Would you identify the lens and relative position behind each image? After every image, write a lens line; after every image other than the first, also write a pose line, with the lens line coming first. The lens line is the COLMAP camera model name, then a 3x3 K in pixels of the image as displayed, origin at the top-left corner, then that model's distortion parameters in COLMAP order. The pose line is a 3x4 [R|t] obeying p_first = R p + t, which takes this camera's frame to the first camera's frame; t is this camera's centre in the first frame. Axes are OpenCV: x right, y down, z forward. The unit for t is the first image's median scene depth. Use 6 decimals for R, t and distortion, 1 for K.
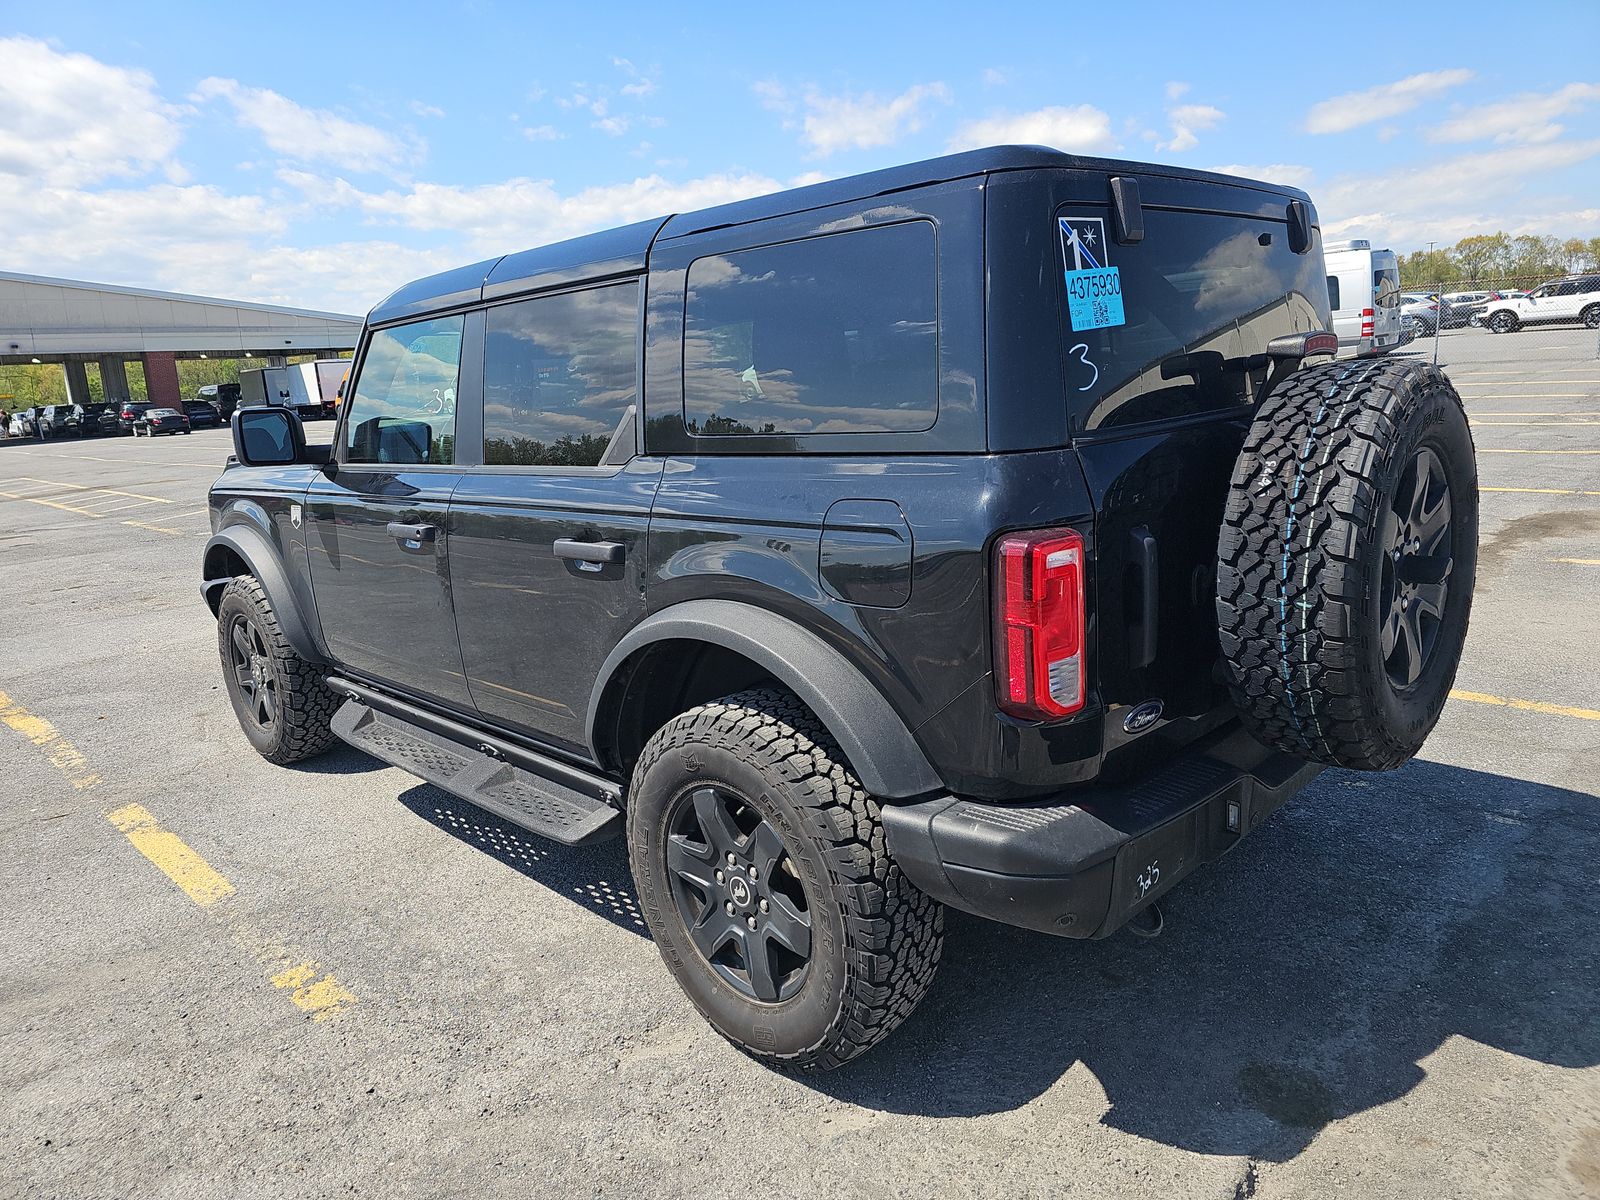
lens RADIAL K [[1071.7, 0, 795.2], [0, 1071.7, 594.2], [0, 0, 1]] dist [0.008647, -0.003086]
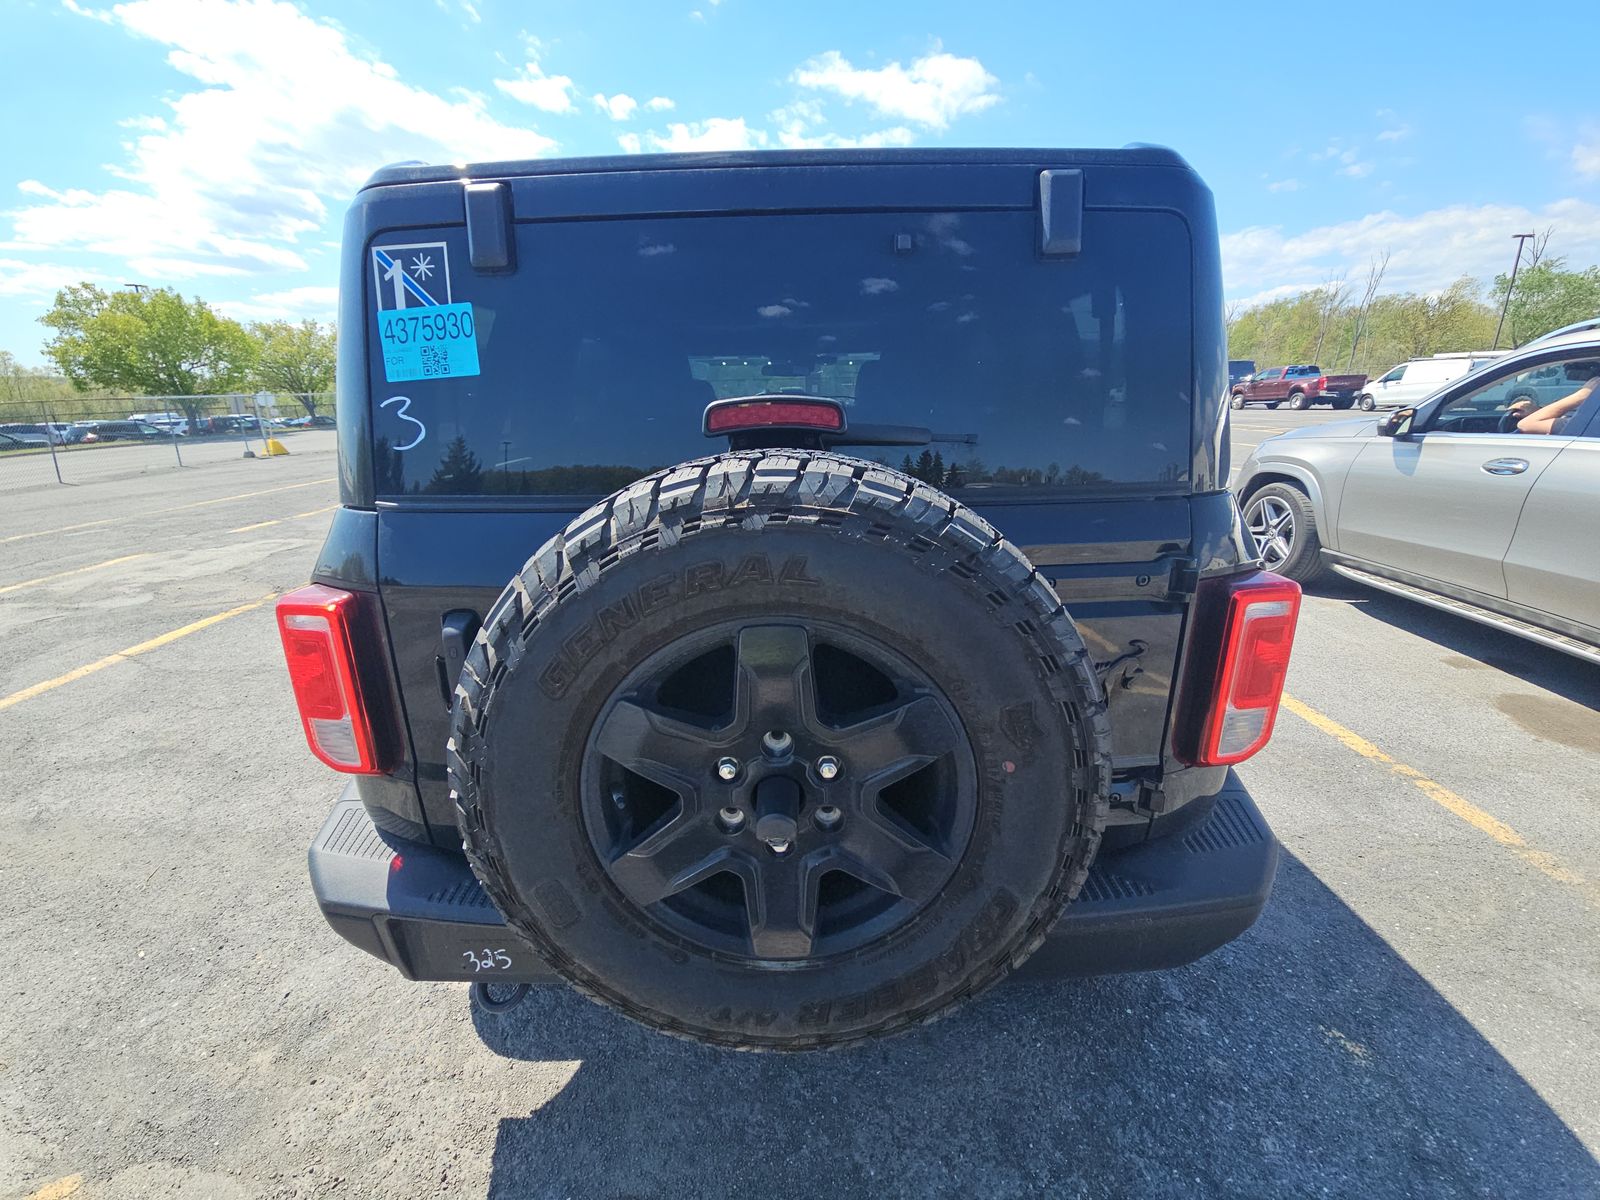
lens RADIAL K [[659.2, 0, 797.7], [0, 659.2, 600.9], [0, 0, 1]] dist [-0.002382, -0.000948]
pose [[0.695366, 0.272300, -0.665071, 0.901352], [-0.181677, 0.961984, 0.203912, -0.241046], [0.695313, -0.020965, 0.718402, 0.831337]]
